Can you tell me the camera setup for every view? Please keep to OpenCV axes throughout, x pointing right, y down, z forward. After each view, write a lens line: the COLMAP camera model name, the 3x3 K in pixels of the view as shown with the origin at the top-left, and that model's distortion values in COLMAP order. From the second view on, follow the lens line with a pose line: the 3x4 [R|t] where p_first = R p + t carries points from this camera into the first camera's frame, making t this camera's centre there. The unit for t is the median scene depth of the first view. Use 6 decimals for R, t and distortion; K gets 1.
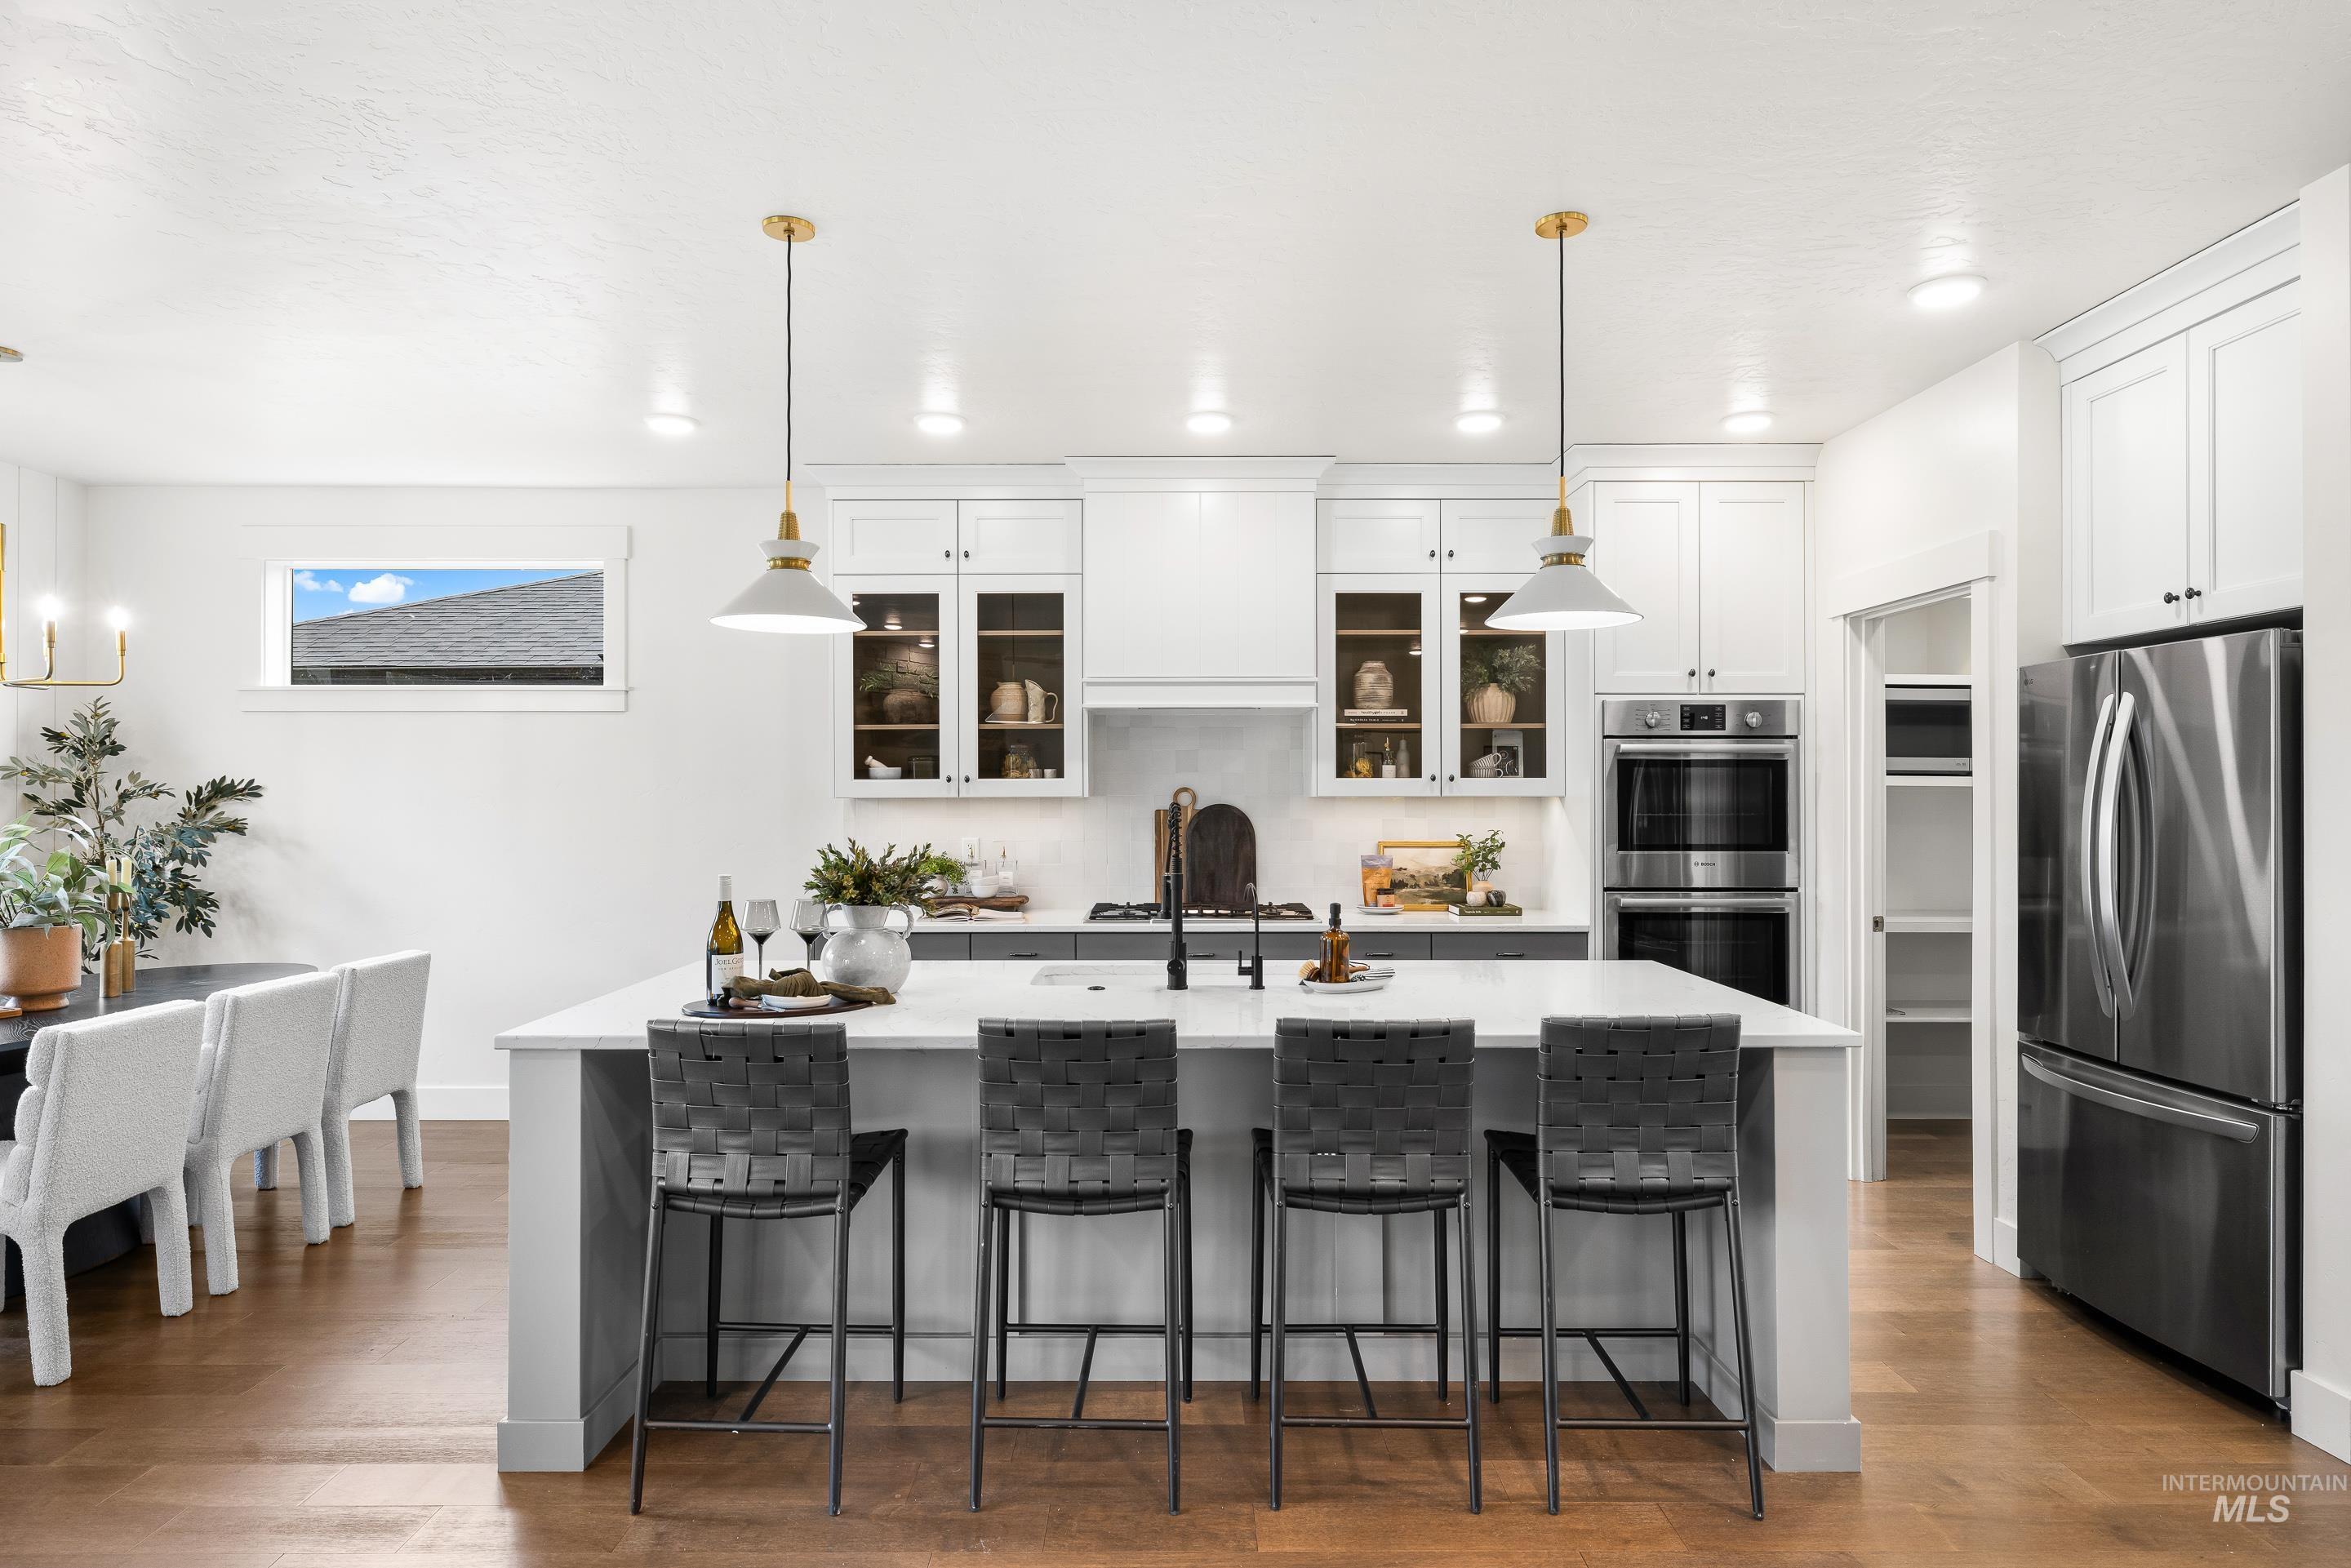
lens RADIAL K [[1334.7, 0, 1180.6], [0, 1334.7, 781.2], [0, 0, 1]] dist [-0.002241, -0.001097]
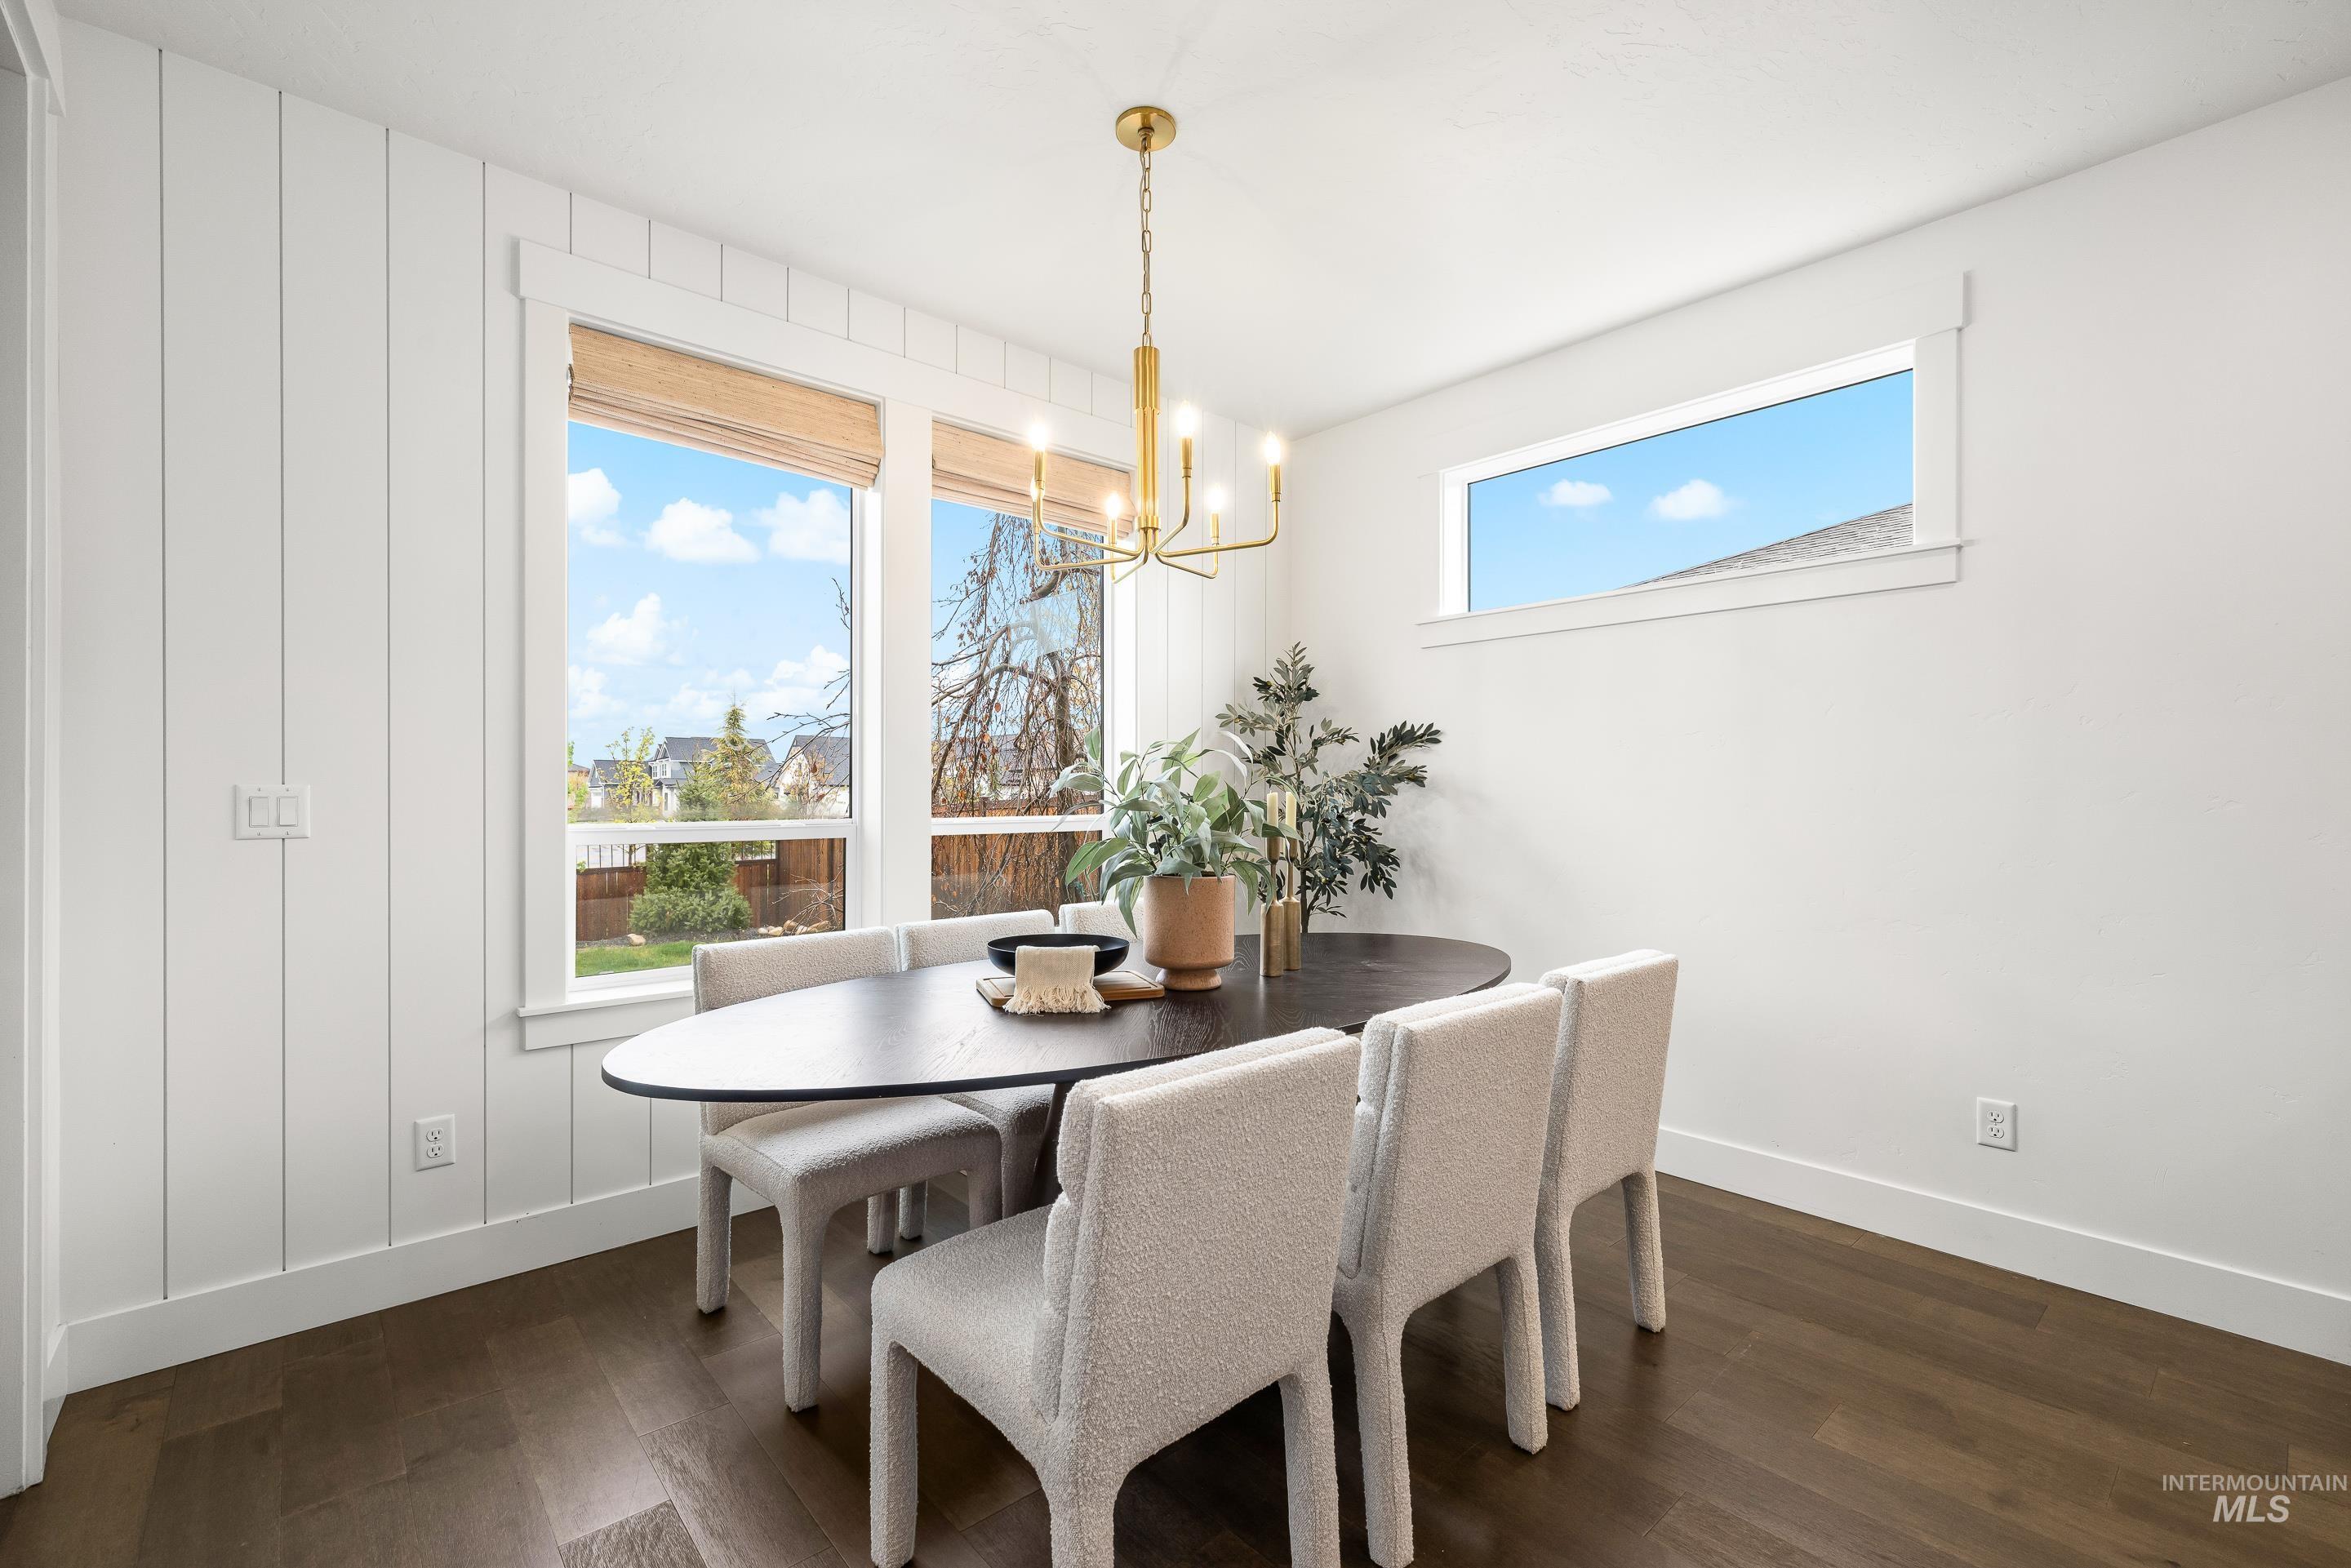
lens RADIAL K [[1011.6, 0, 1172.5], [0, 1011.6, 799.3], [0, 0, 1]] dist [0.002155, -0.000057]
pose [[0.655138, 0.005836, -0.755487, -0.317131], [0.003278, 0.999939, 0.010566, 0.043629], [0.755502, -0.009398, 0.655079, 0.452663]]
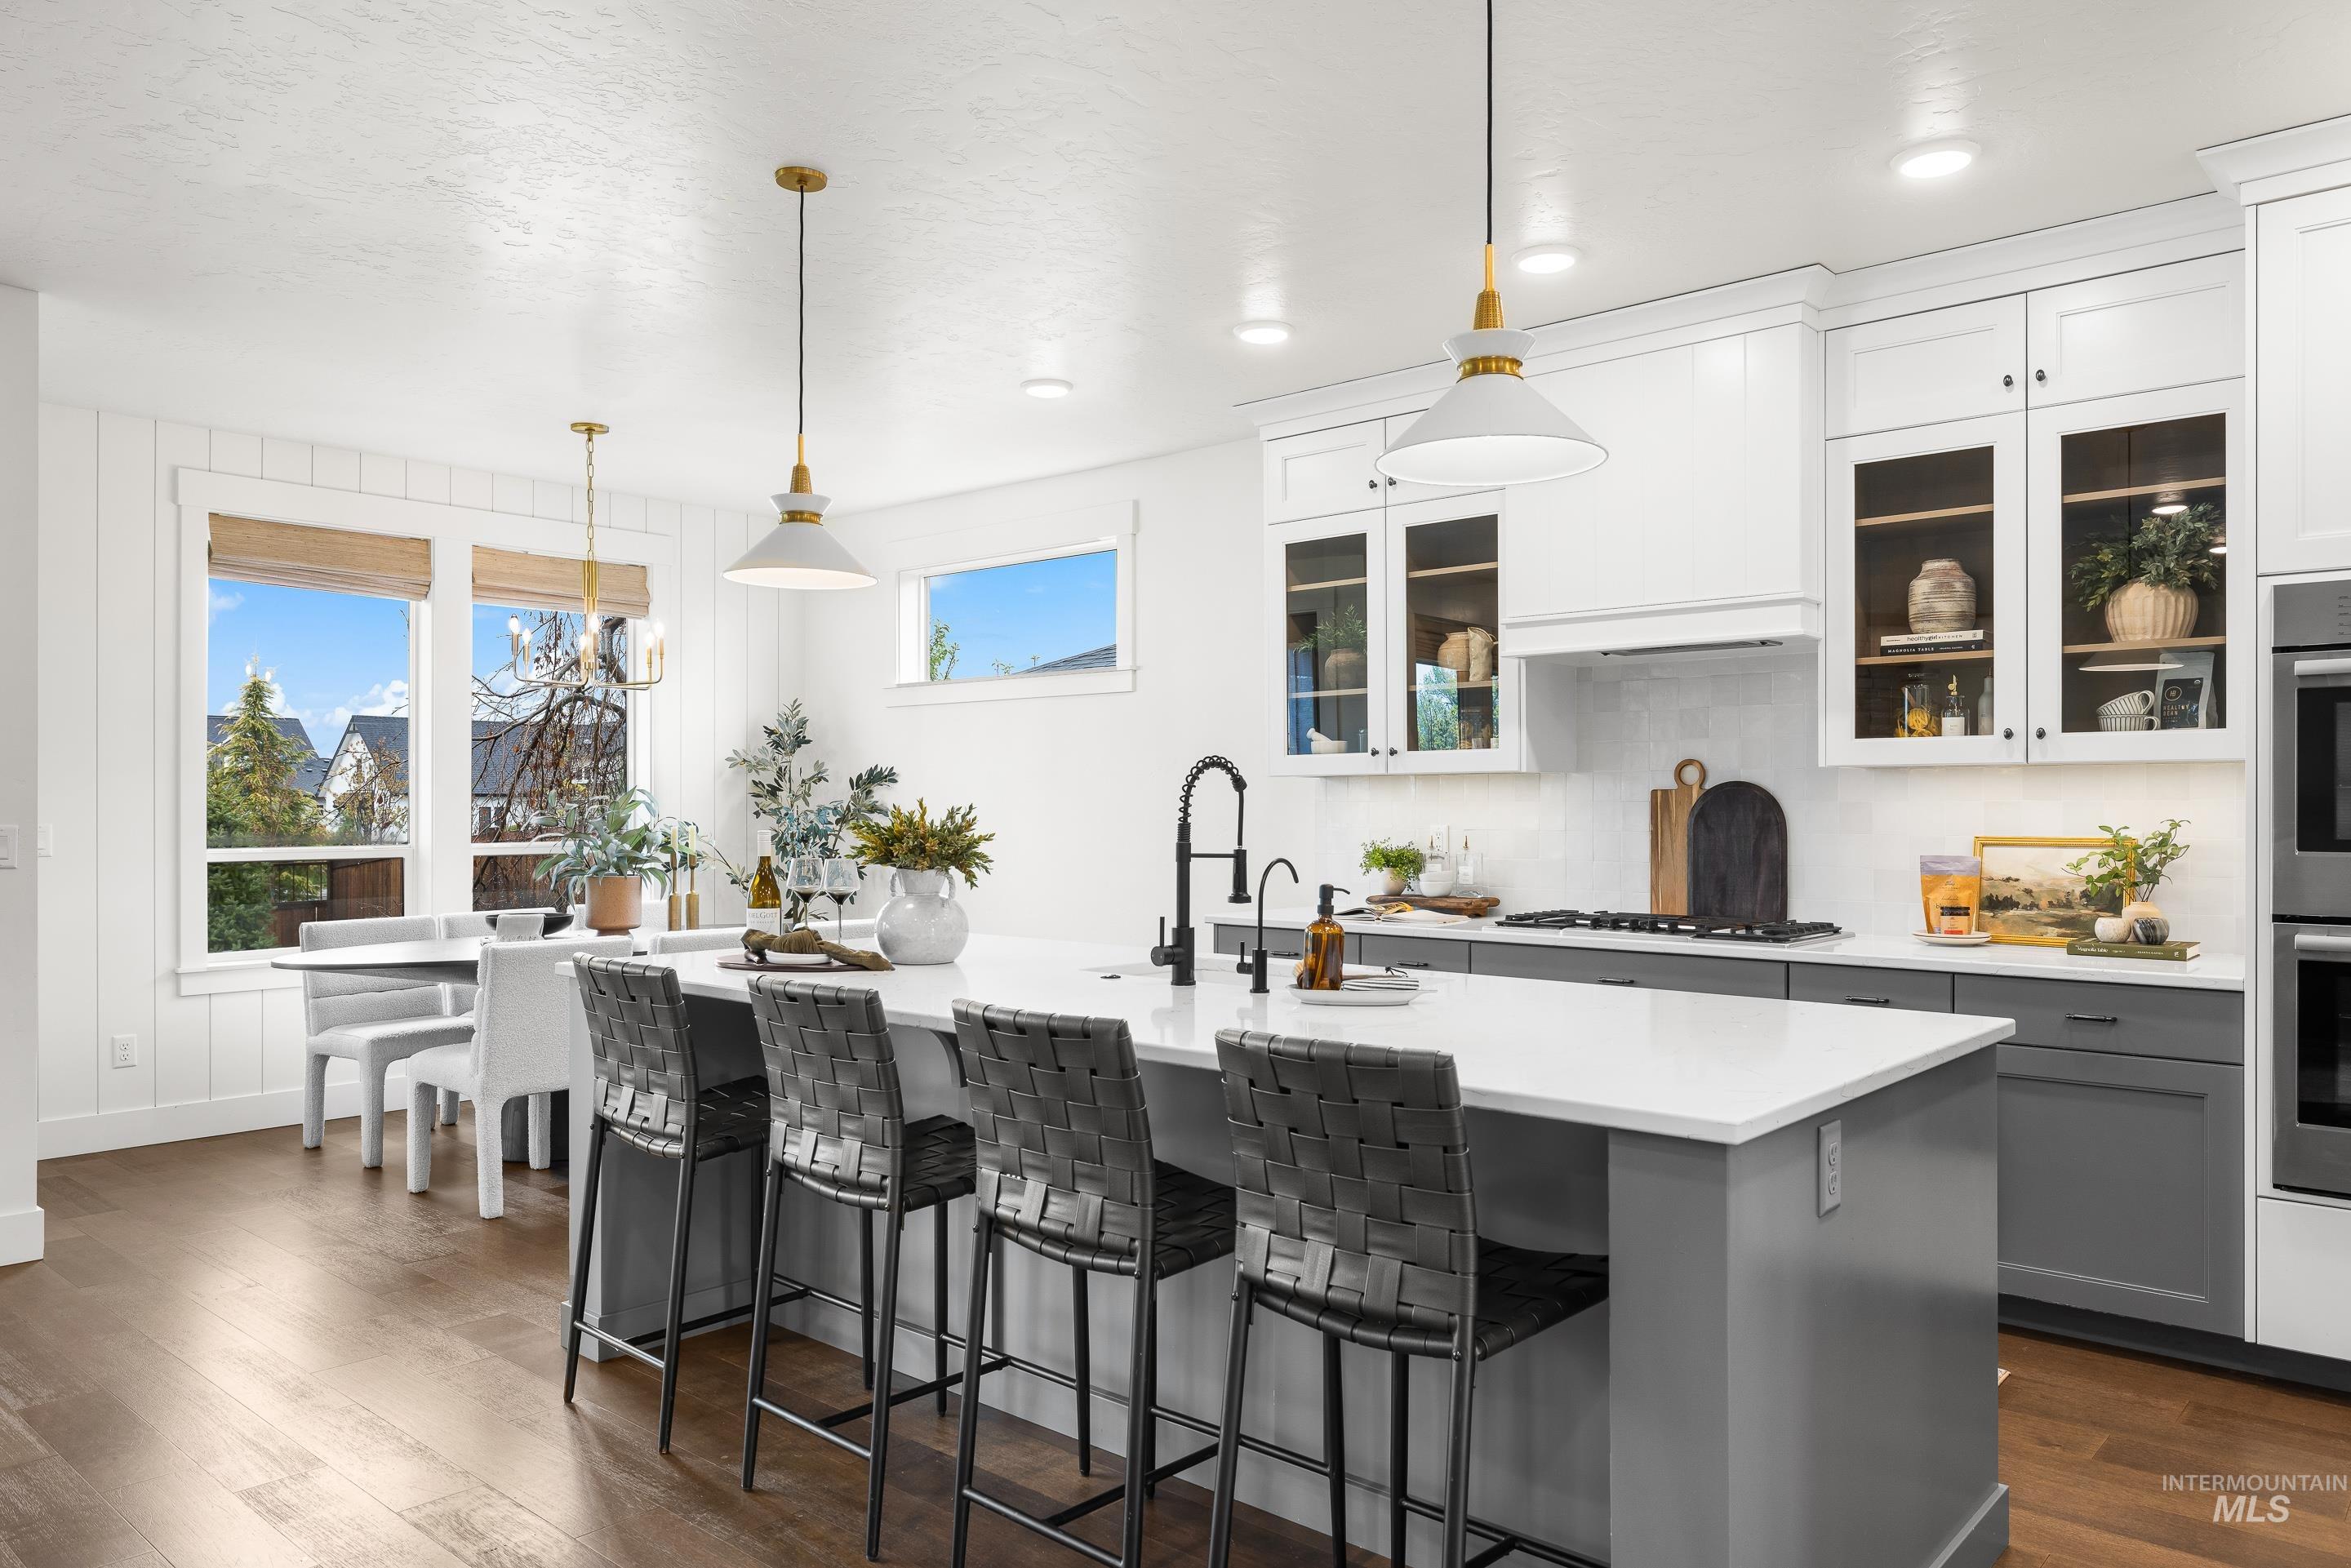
lens RADIAL K [[1572.5, 0, 1177.2], [0, 1572.5, 809.8], [0, 0, 1]] dist [-0.000176, -0.000447]
pose [[0.745761, 0.002972, -0.666207, 0.391979], [0.003845, 0.999954, 0.008766, 0.025384], [0.666202, -0.009099, 0.745715, 0.176631]]
